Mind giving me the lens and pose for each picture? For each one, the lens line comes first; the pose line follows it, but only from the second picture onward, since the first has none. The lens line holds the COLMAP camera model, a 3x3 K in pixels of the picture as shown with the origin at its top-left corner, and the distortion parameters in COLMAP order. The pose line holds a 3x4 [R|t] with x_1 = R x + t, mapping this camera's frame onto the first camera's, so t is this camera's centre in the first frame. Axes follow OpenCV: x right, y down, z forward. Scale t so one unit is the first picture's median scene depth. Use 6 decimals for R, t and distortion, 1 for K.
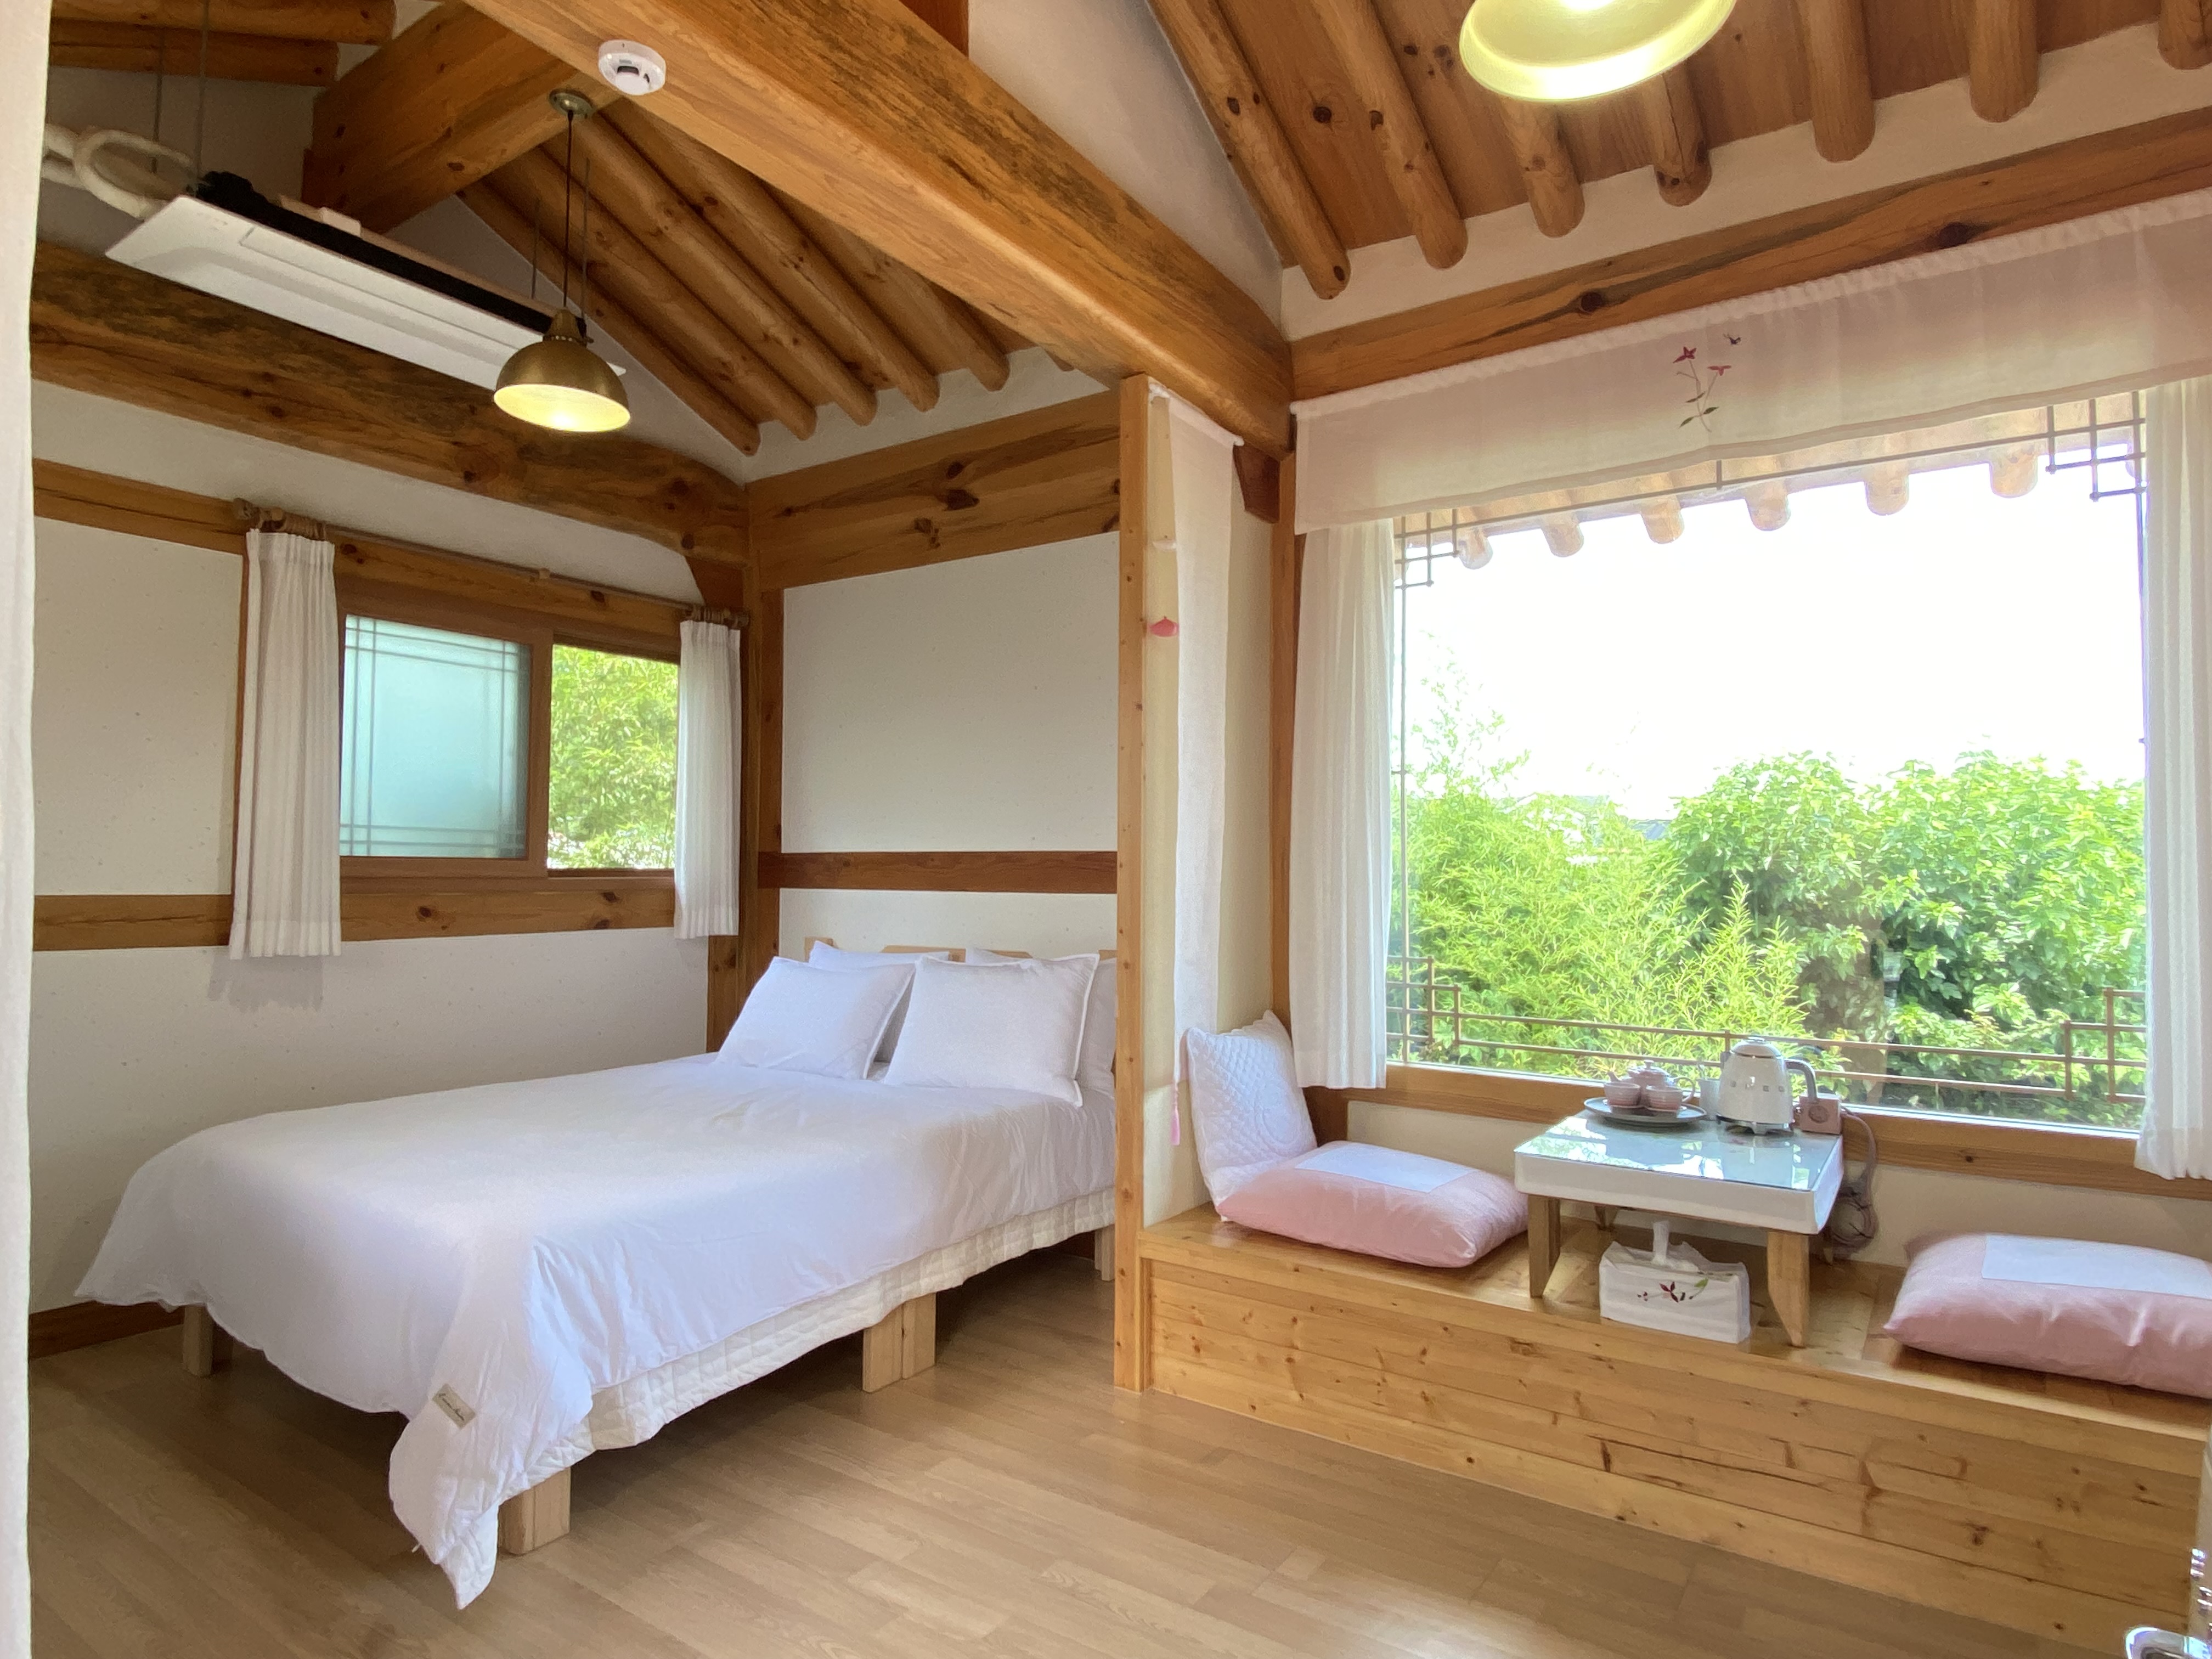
lens RADIAL K [[1293.8, 0, 1106.0], [0, 1293.8, 829.5], [0, 0, 1]] dist [0.069160, 0.000202]
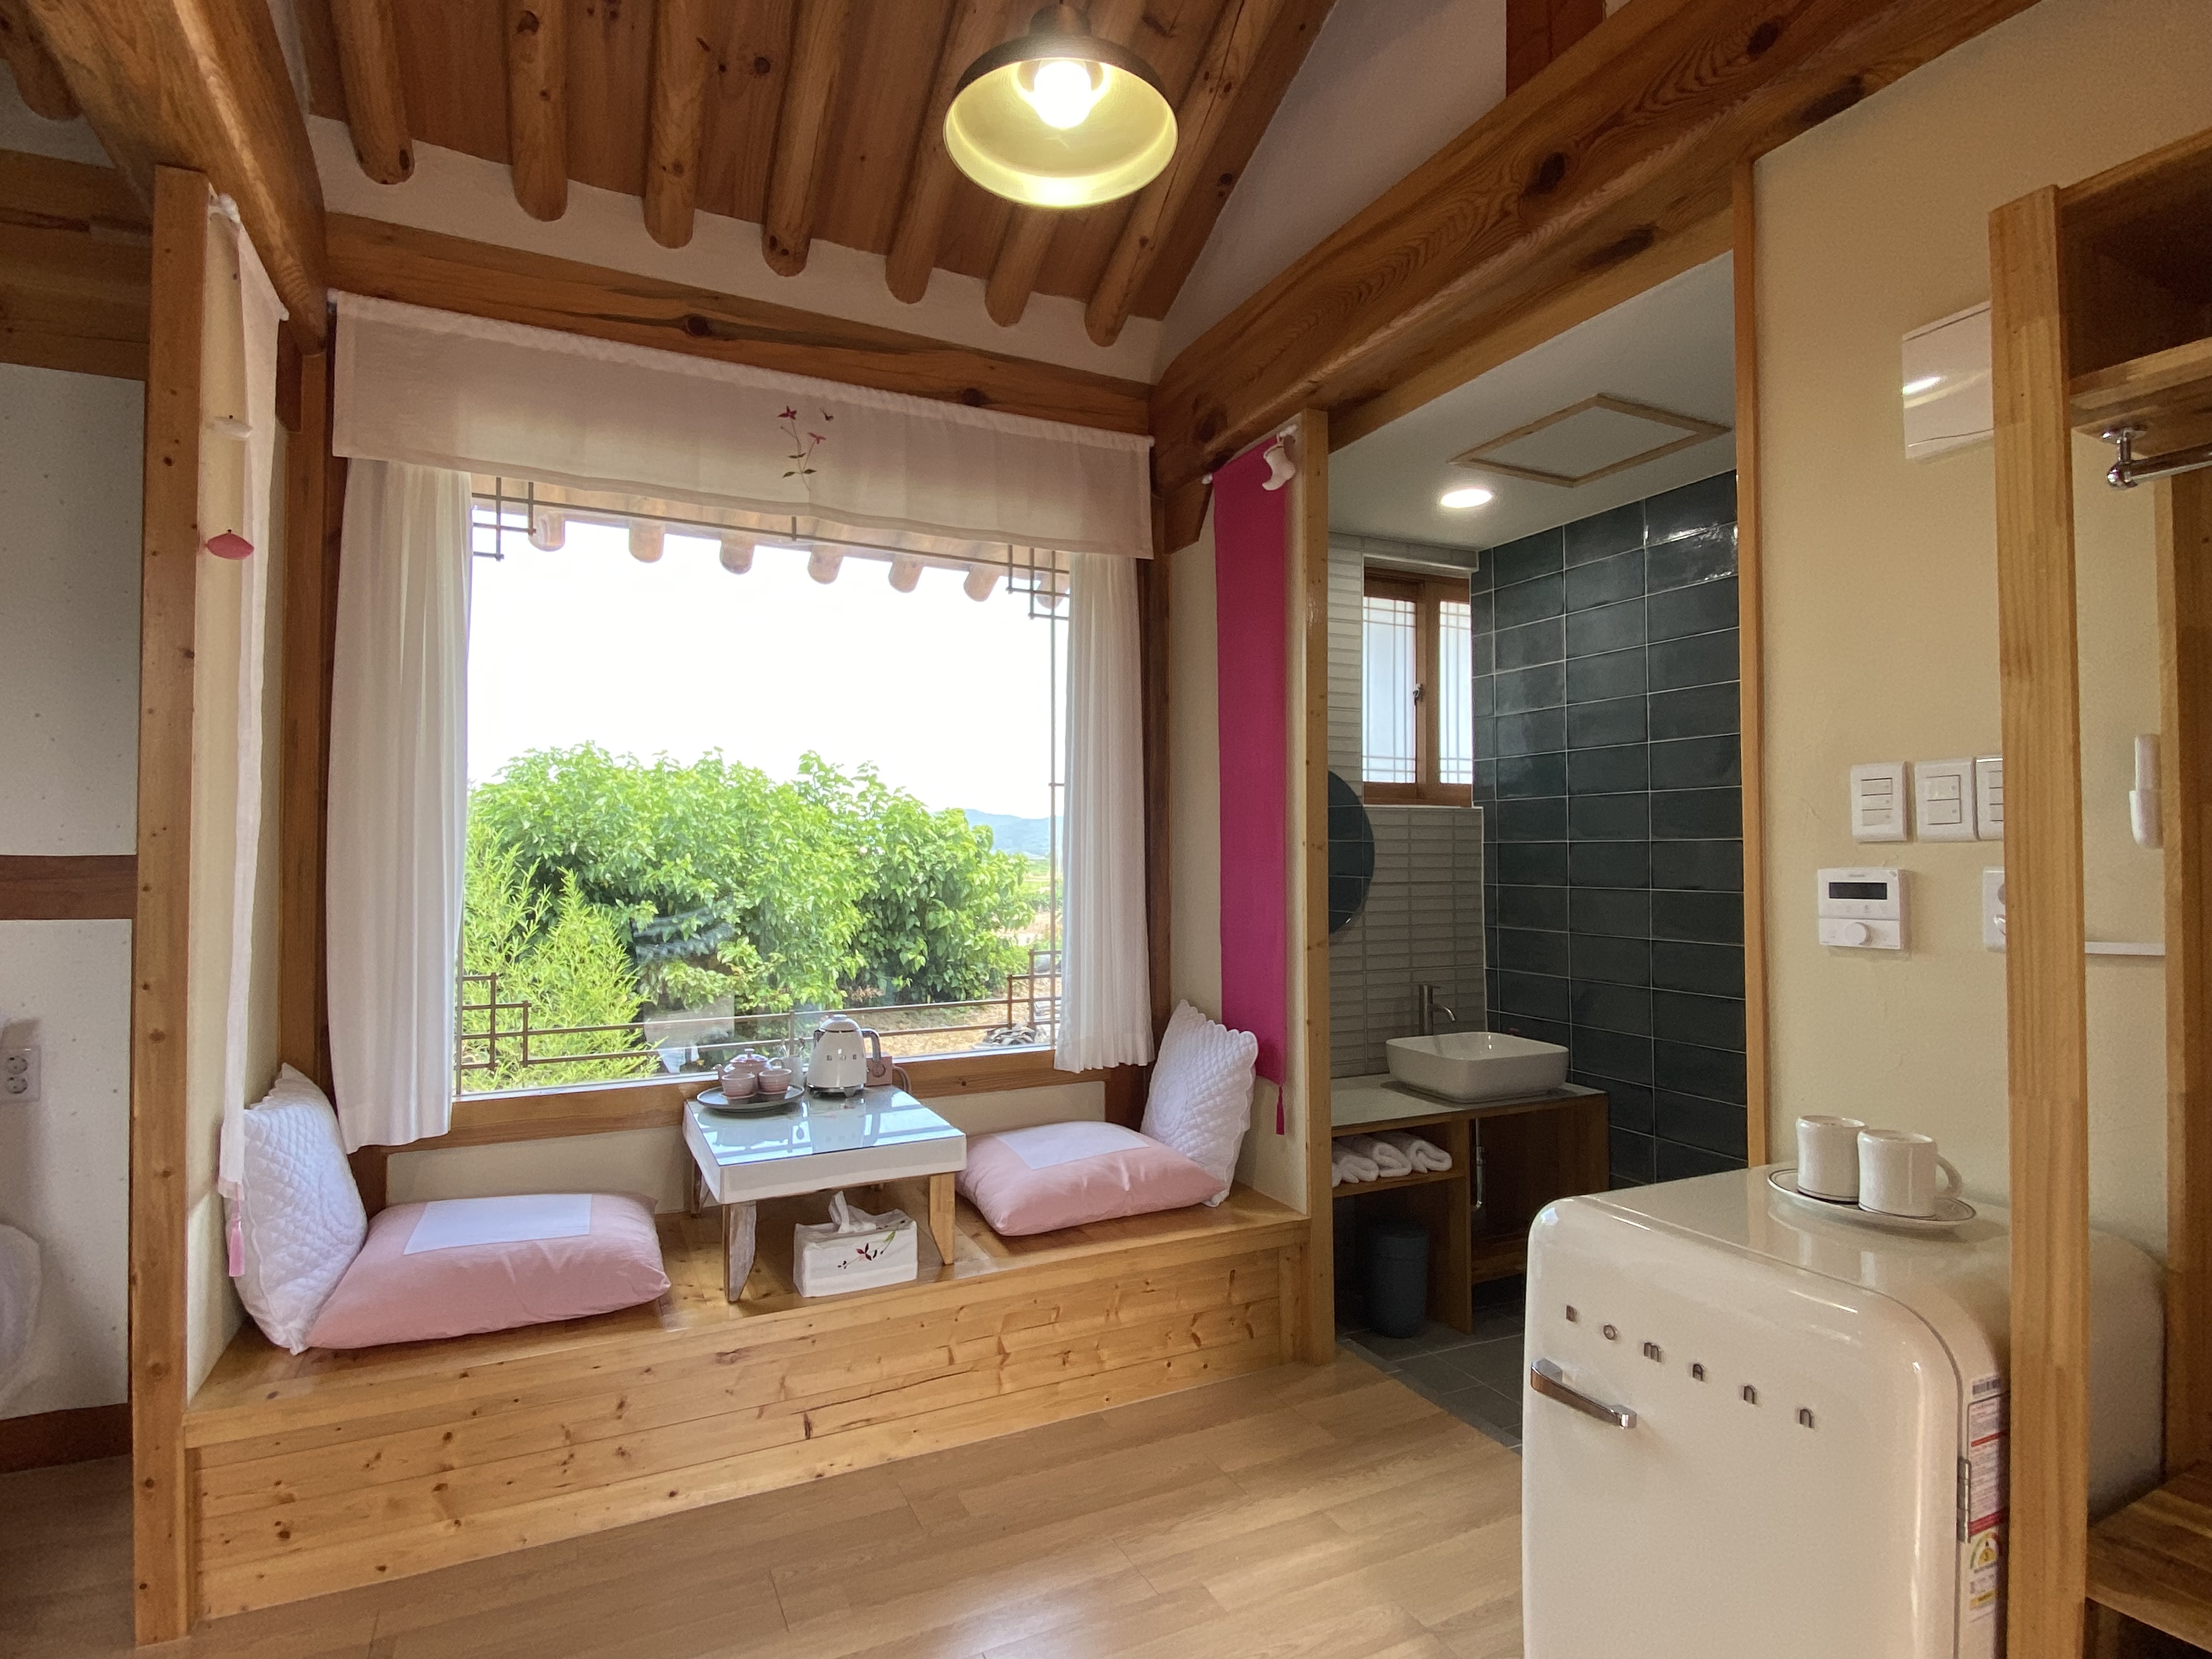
lens RADIAL K [[1127.4, 0, 1106.0], [0, 1127.4, 829.5], [0, 0, 1]] dist [0.034114, -0.024116]
pose [[0.503085, 0.011383, 0.864162, -0.221620], [-0.029635, 0.999552, 0.004086, -0.016482], [-0.863729, -0.027665, 0.503197, 0.243637]]
